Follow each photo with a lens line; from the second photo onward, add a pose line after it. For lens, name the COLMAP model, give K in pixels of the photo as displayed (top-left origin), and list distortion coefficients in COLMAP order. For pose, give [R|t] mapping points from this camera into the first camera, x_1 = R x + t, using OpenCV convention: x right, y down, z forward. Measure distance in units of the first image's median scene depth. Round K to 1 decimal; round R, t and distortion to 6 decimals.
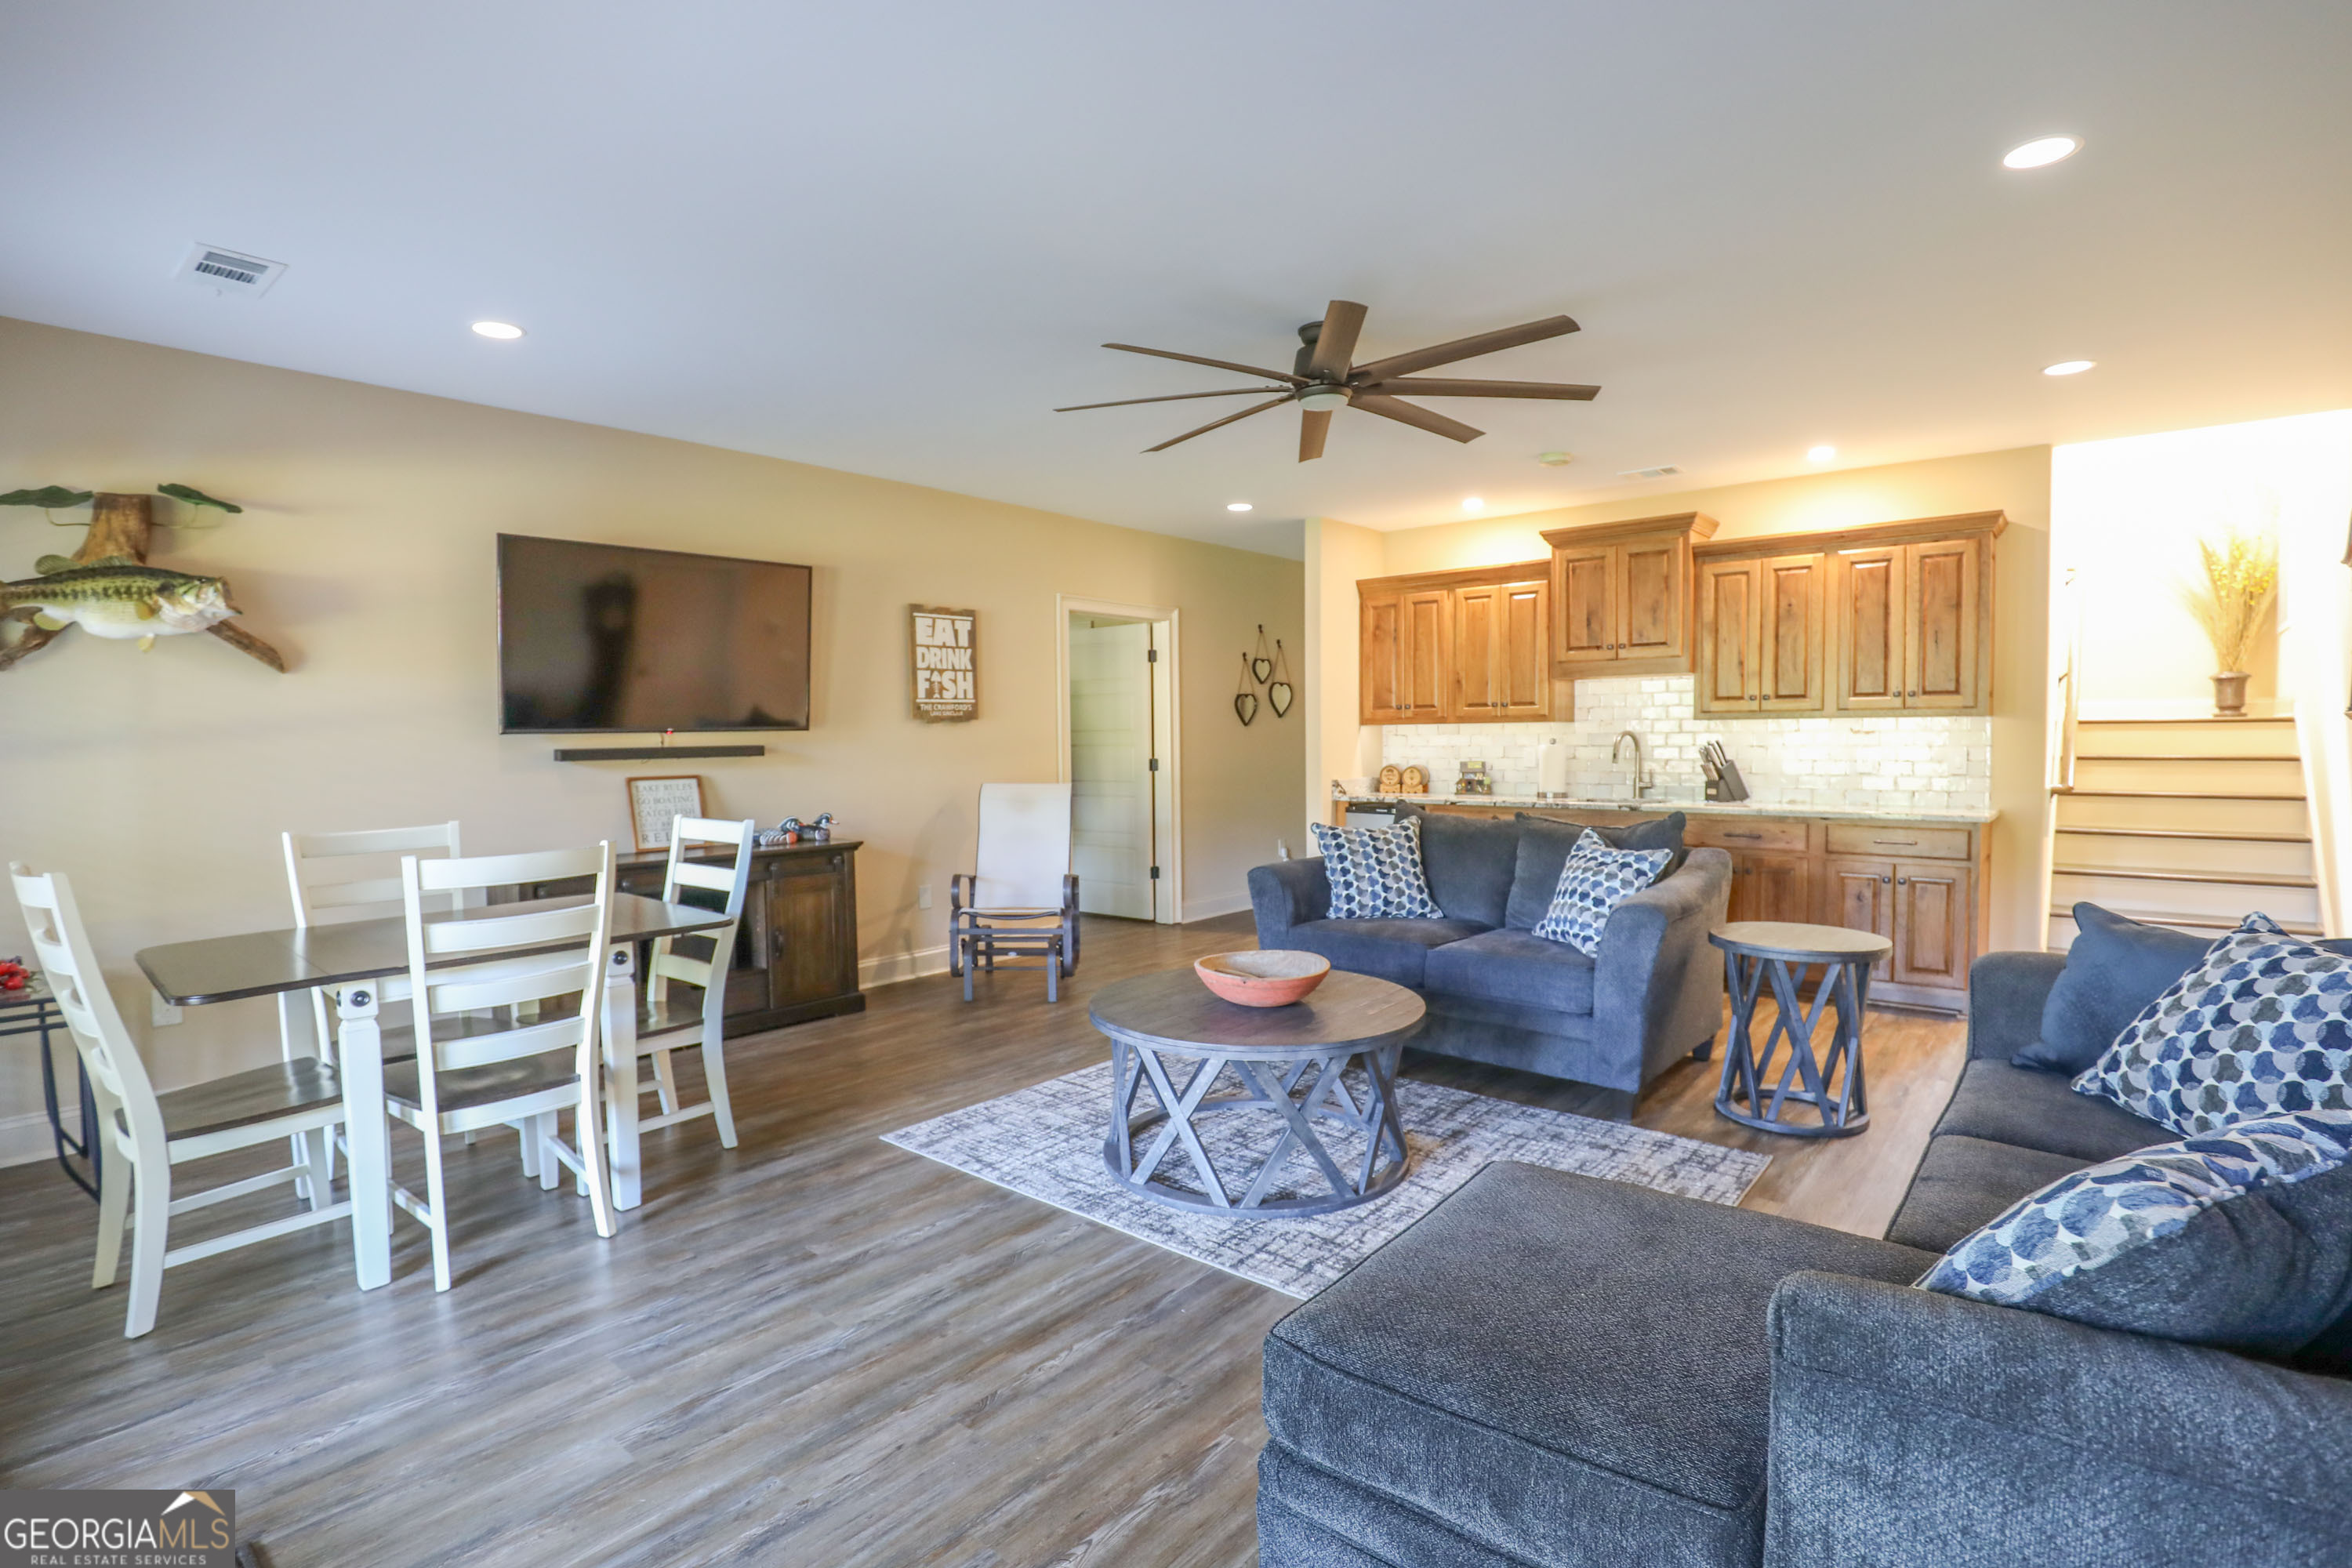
lens RADIAL K [[1071.3, 0, 1199.0], [0, 1071.3, 775.2], [0, 0, 1]] dist [-0.032934, 0.005659]
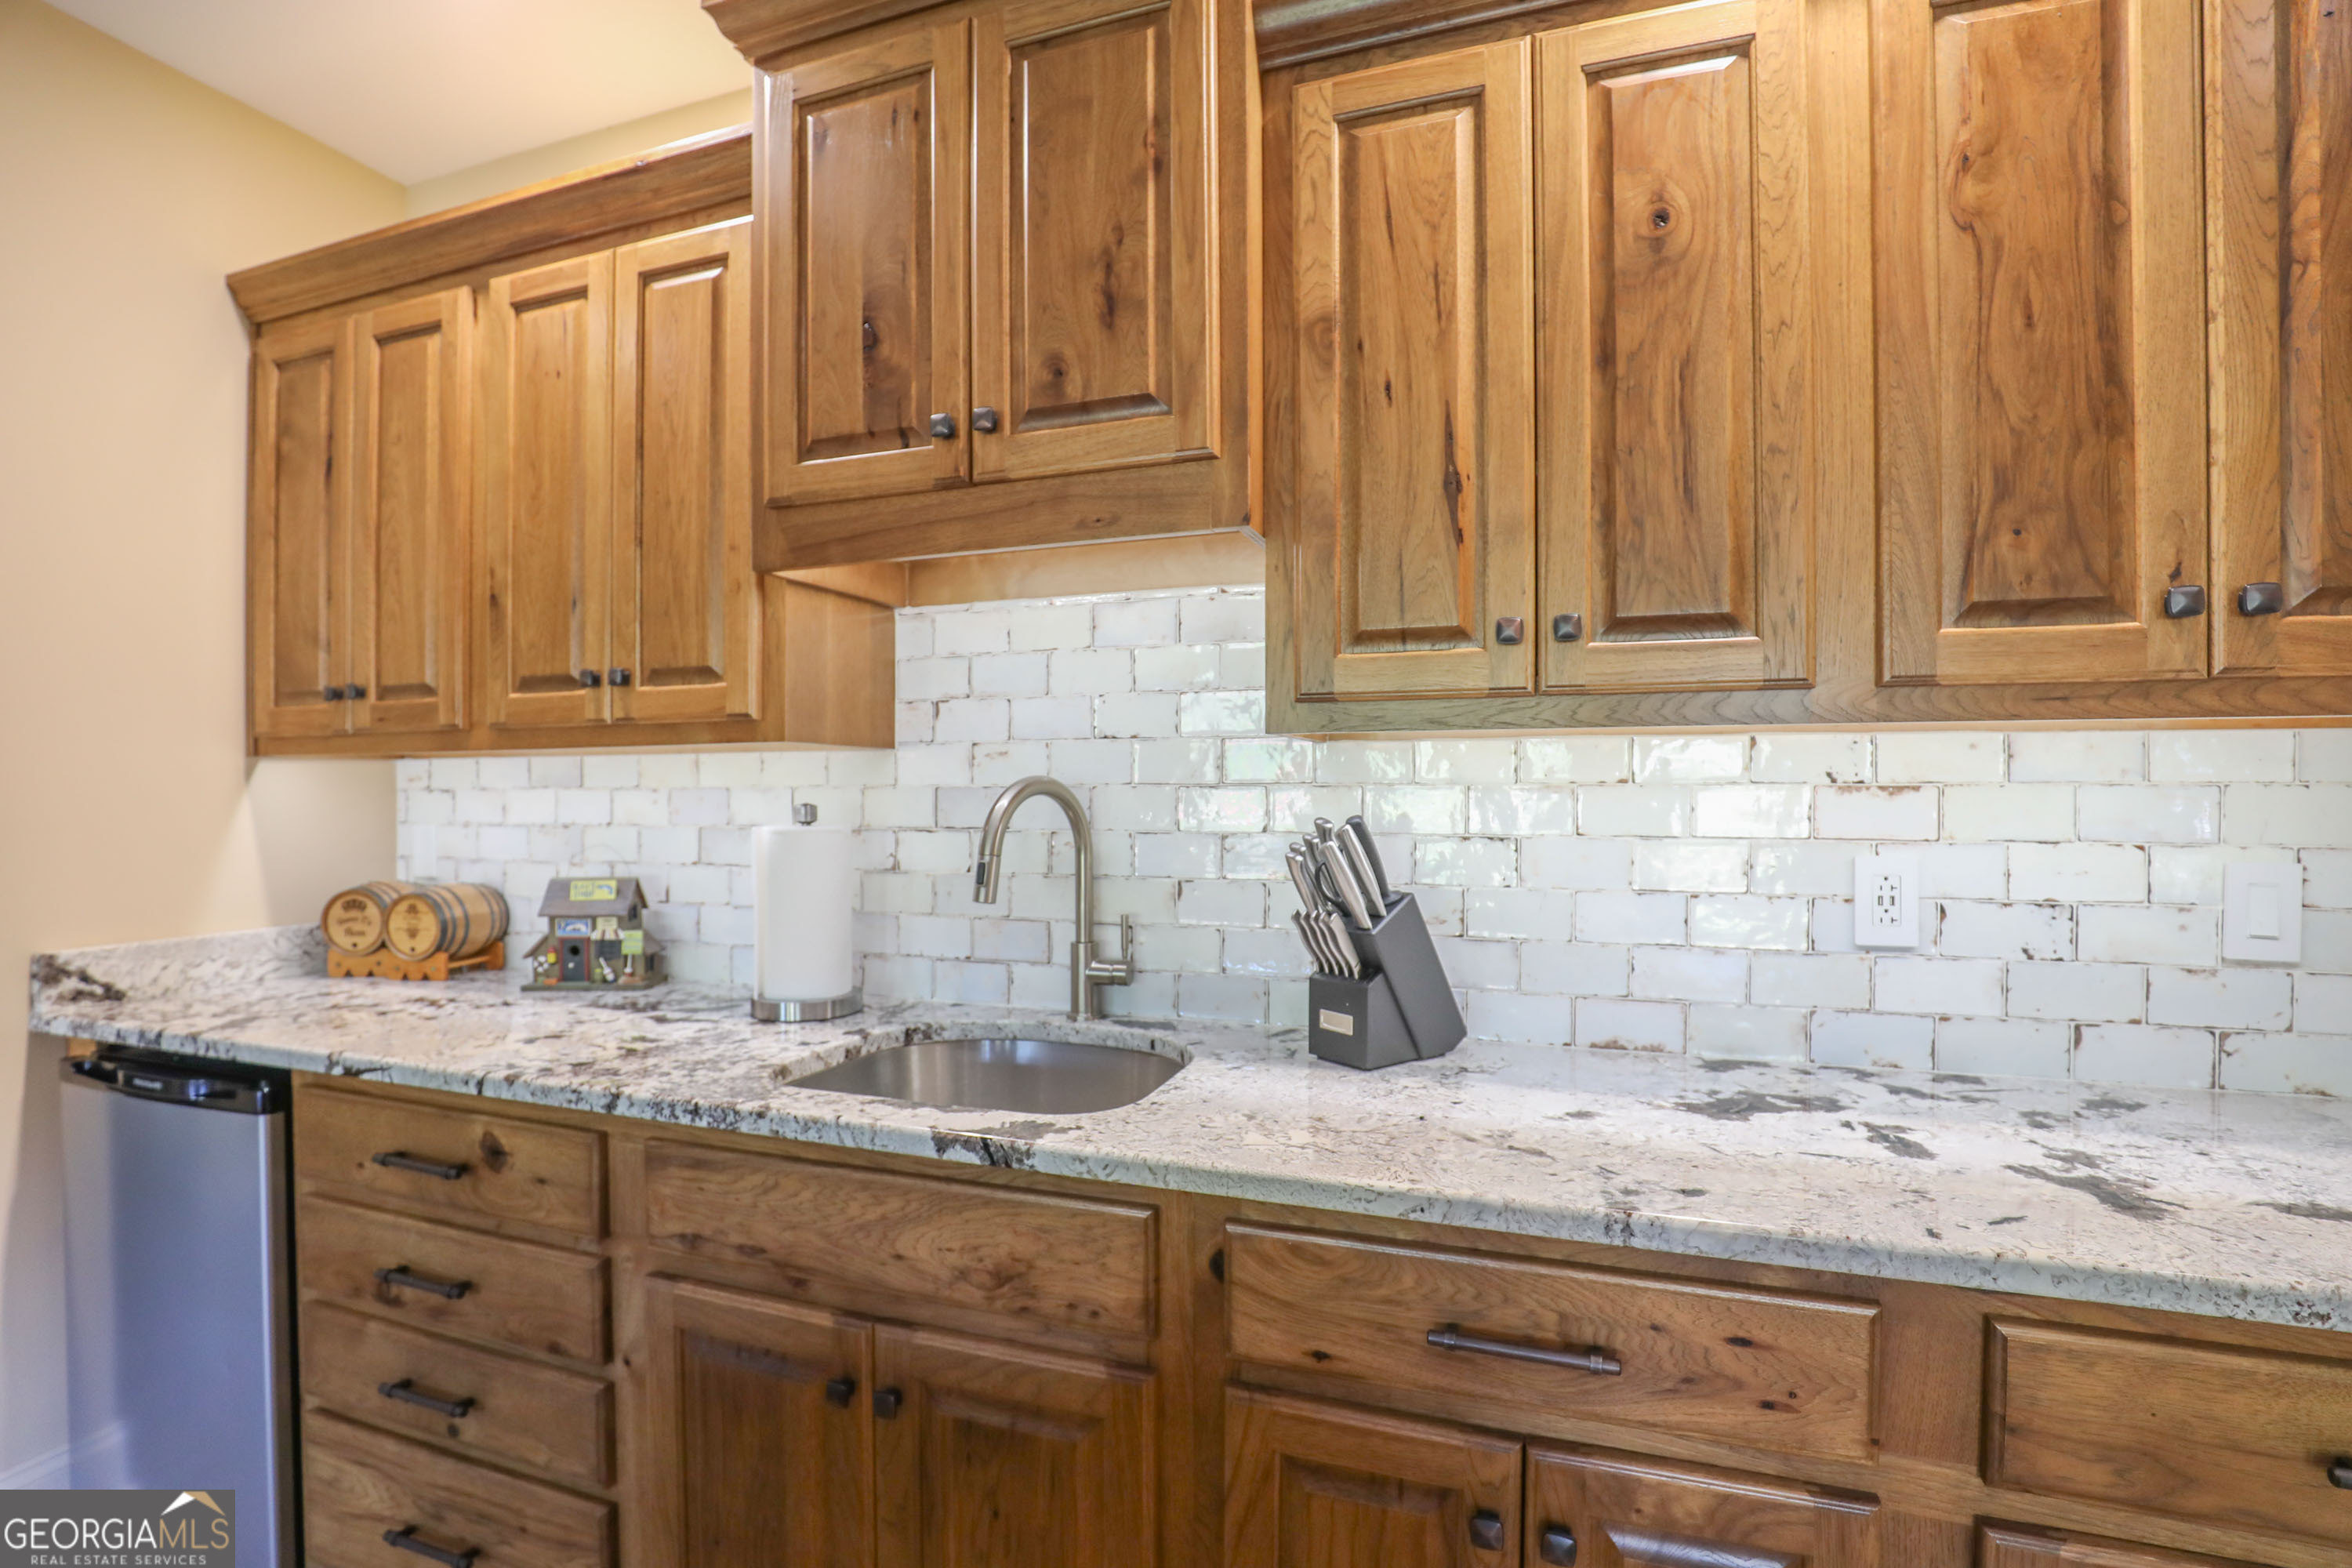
lens RADIAL K [[1071.3, 0, 1176.4], [0, 1071.3, 784.7], [0, 0, 1]] dist [-0.032934, 0.005659]
pose [[0.933478, 0.009946, 0.358497, 0.339820], [0.007236, 0.998890, -0.046554, -0.027283], [-0.358562, 0.046051, 0.932369, 0.740439]]
